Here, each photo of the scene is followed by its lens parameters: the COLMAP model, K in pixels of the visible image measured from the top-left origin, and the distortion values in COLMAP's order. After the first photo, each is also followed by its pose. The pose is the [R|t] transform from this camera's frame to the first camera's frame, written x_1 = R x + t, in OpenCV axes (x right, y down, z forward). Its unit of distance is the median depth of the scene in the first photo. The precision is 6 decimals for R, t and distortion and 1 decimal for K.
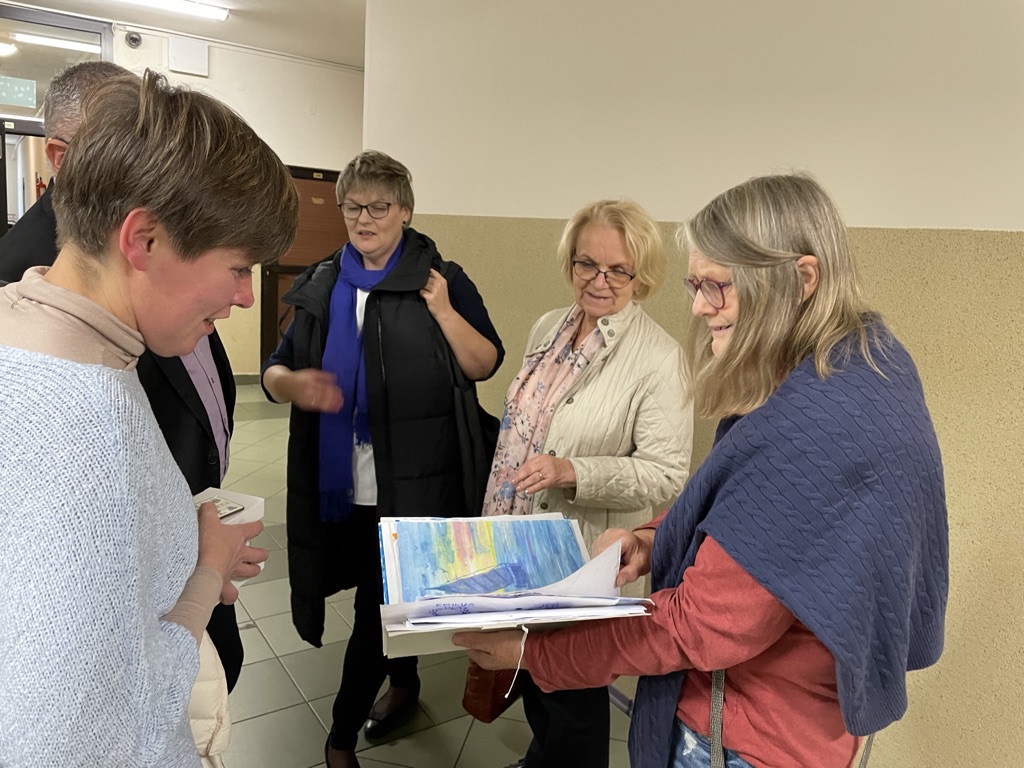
lens RADIAL K [[755.1, 0, 512.0], [0, 755.1, 384.0], [0, 0, 1]] dist [0.059307, -0.006092]
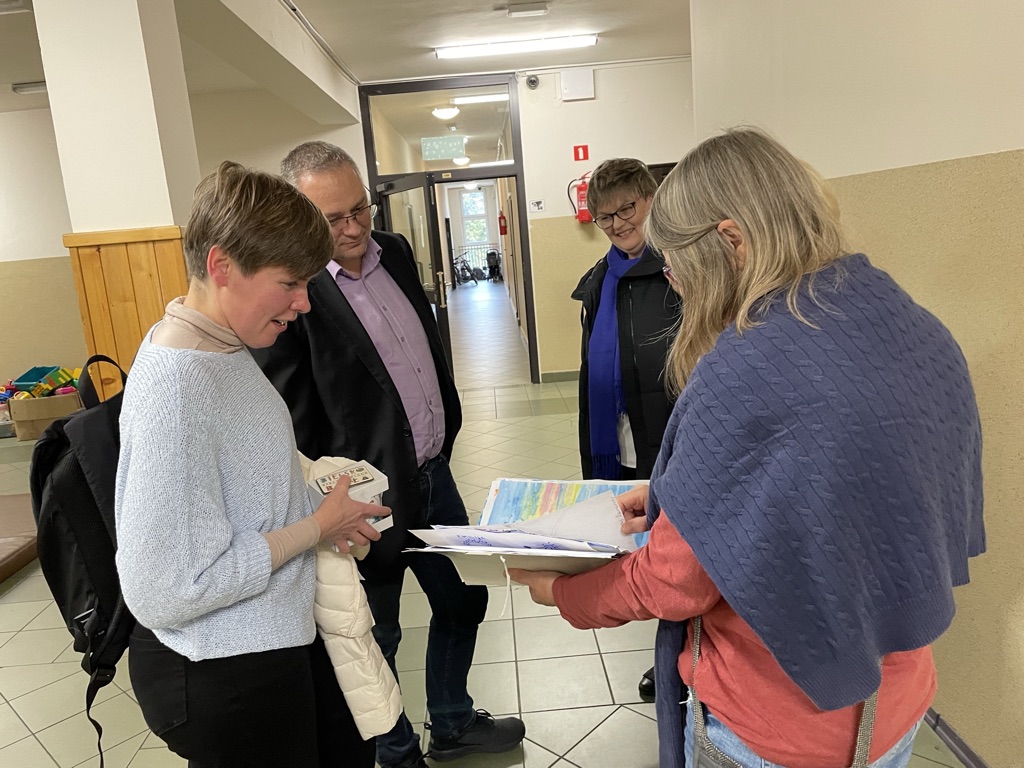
lens RADIAL K [[788.8, 0, 509.0], [0, 788.8, 378.0], [0, 0, 1]] dist [0.051950, -0.004285]
pose [[0.846312, -0.026237, -0.532041, 0.654624], [0.020925, 0.999653, -0.016010, 0.056795], [0.532276, 0.002417, 0.846567, -0.039725]]
